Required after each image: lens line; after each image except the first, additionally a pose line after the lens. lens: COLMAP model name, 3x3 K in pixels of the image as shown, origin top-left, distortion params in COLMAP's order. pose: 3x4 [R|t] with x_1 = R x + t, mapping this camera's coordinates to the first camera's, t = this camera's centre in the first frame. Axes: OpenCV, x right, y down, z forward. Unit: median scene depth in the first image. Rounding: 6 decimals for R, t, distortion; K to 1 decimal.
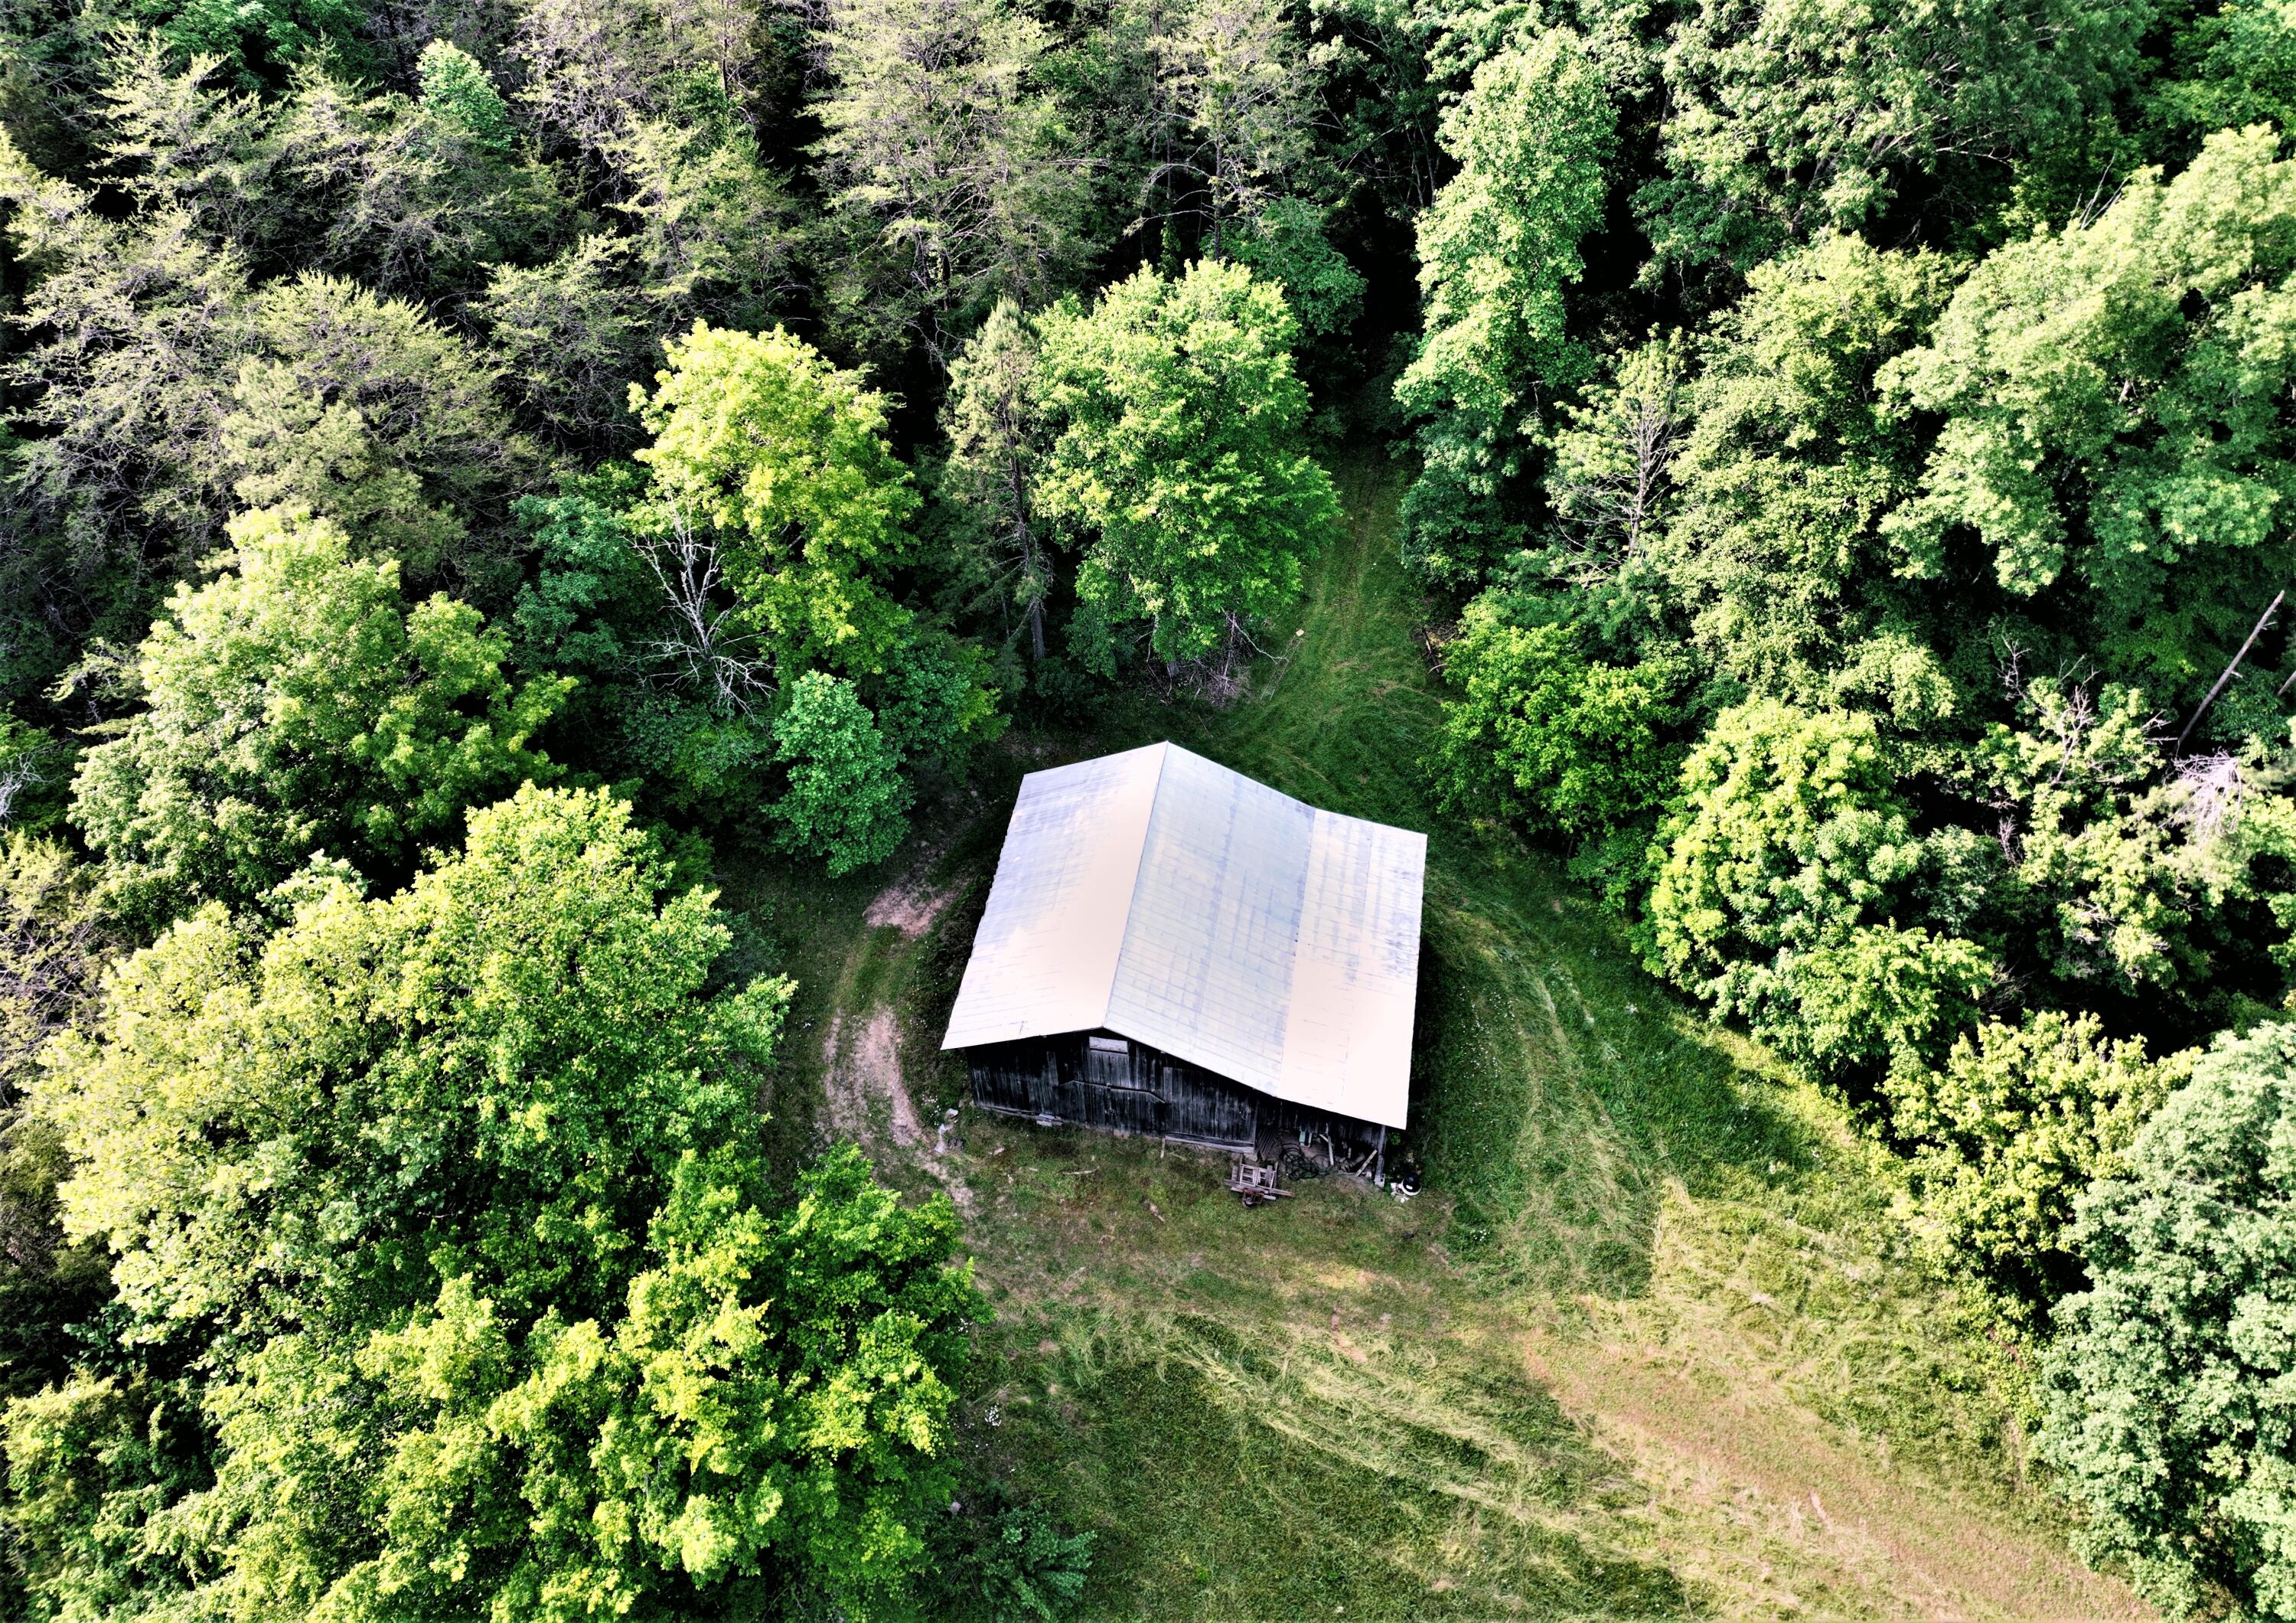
lens RADIAL K [[1607.3, 0, 1163.2], [0, 1607.3, 705.6], [0, 0, 1]] dist [0.008584, -0.002443]
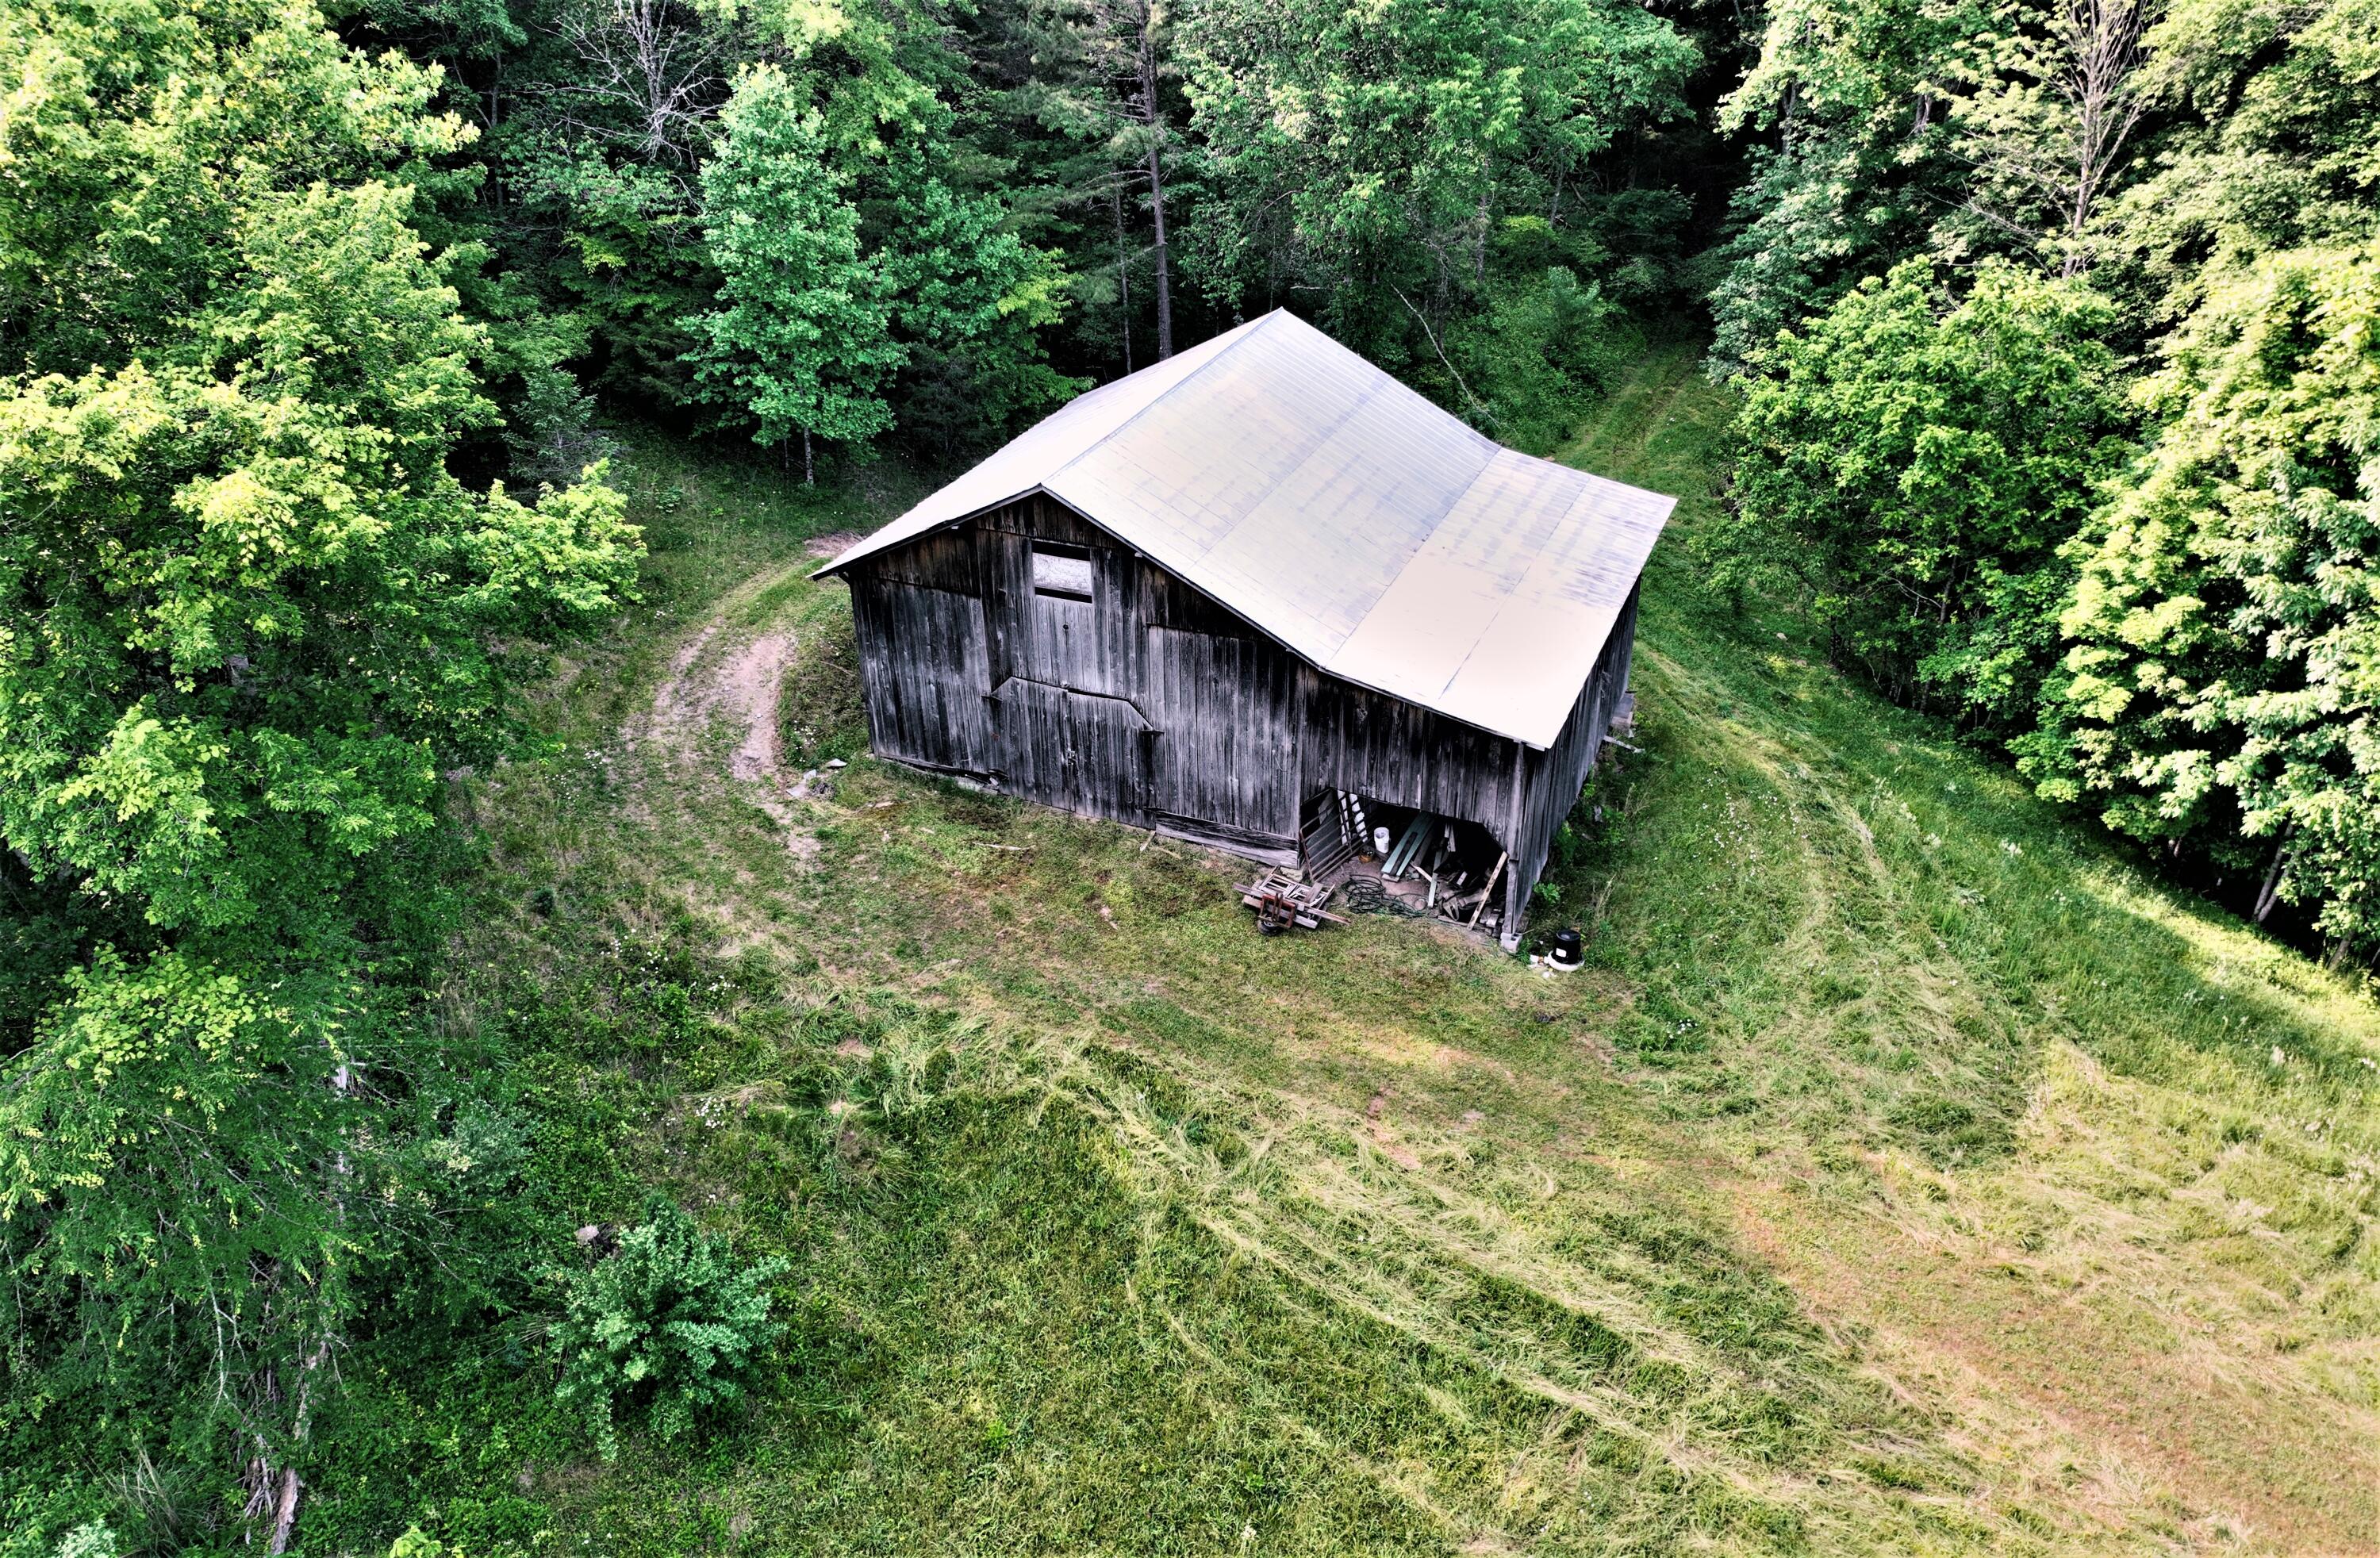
lens RADIAL K [[1705.3, 0, 1199.1], [0, 1705.3, 787.9], [0, 0, 1]] dist [0.002548, 0.007133]
pose [[0.973049, 0.128054, -0.191777, 0.146194], [-0.167522, 0.964050, -0.206264, 0.411959], [0.158470, 0.232831, 0.959519, 0.430160]]
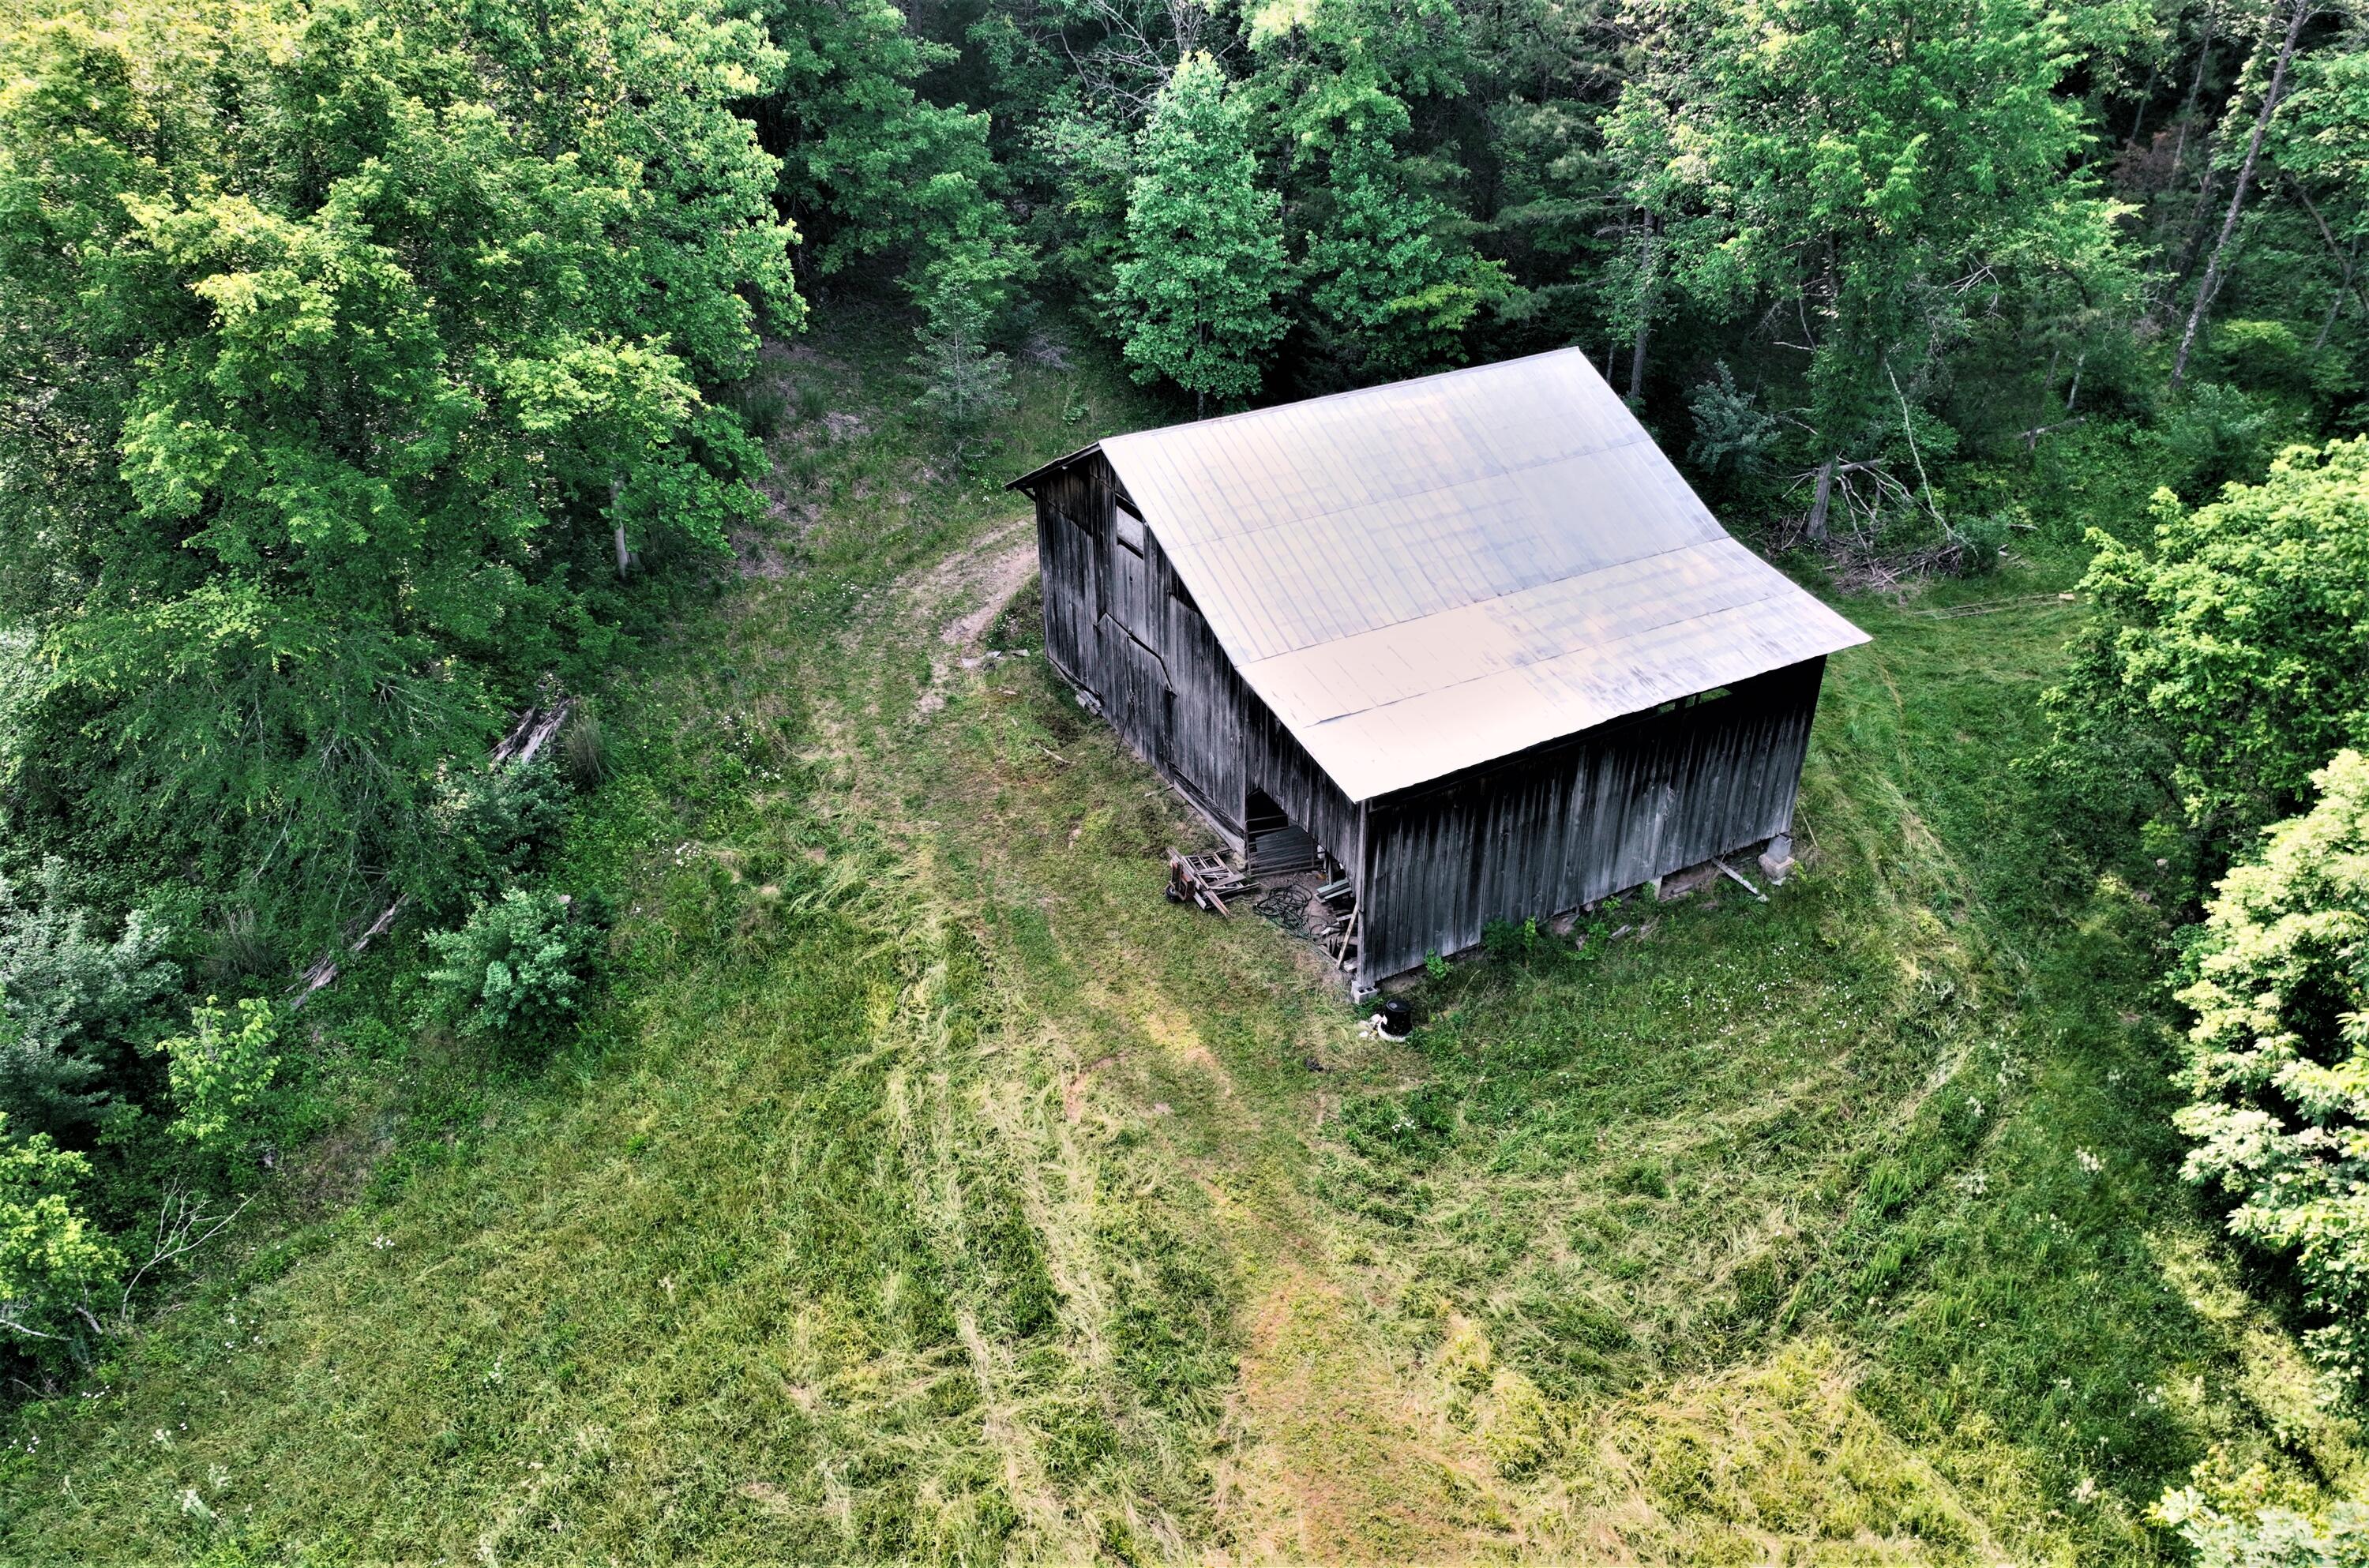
lens RADIAL K [[1697.4, 0, 1183.1], [0, 1697.4, 785.5], [0, 0, 1]] dist [0.002548, 0.007133]
pose [[0.627780, 0.413355, -0.659568, 0.484966], [-0.541871, 0.840391, 0.010922, 0.281163], [0.558810, 0.350544, 0.751565, 0.536650]]
